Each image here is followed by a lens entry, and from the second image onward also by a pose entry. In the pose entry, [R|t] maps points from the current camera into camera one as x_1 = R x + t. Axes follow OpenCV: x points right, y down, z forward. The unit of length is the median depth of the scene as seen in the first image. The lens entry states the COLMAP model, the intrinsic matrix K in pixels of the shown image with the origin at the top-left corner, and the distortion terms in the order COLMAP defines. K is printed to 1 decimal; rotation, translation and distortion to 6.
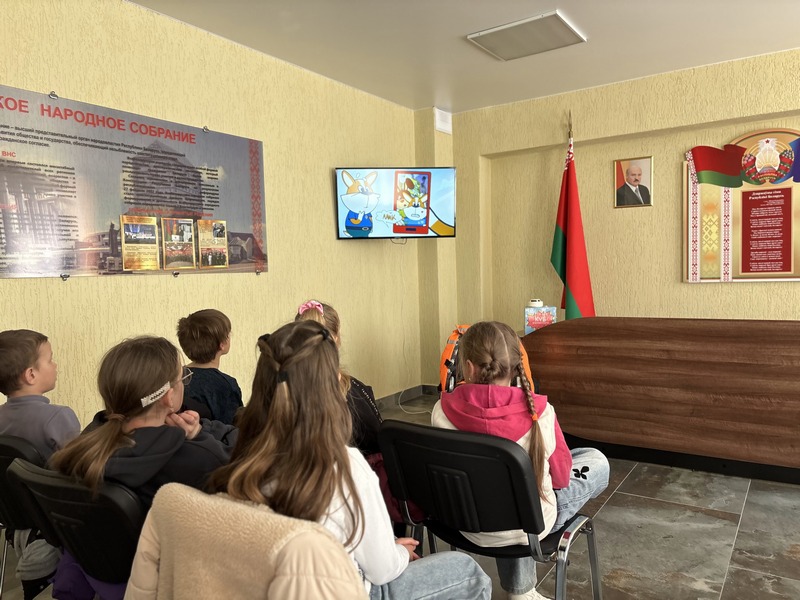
lens RADIAL K [[606.4, 0, 398.8], [0, 606.4, 304.5], [0, 0, 1]] dist [0.031412, -0.007471]
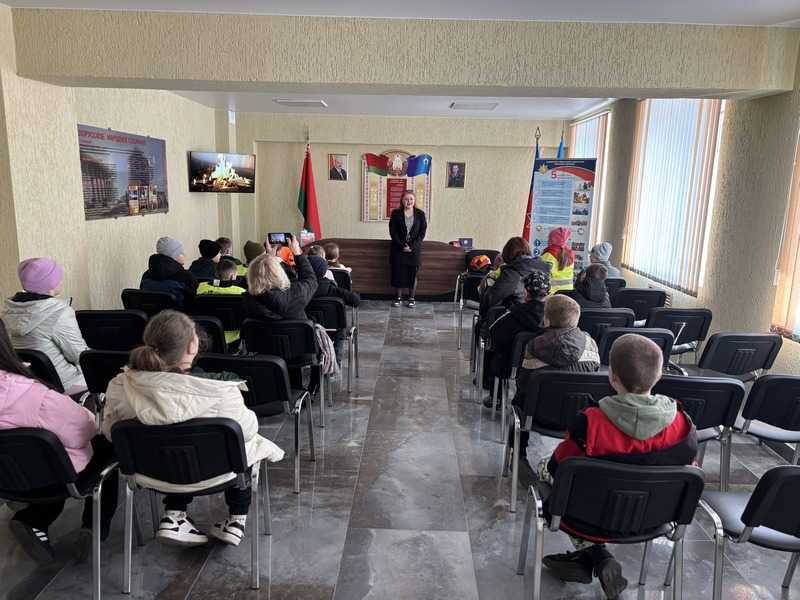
lens RADIAL K [[606.4, 0, 401.2], [0, 606.4, 298.8], [0, 0, 1]] dist [0.031412, -0.007471]
pose [[0.842924, -0.049404, 0.535759, -0.531716], [-0.017513, 0.992728, 0.119097, -0.022167], [-0.537747, -0.109772, 0.835930, -0.807566]]
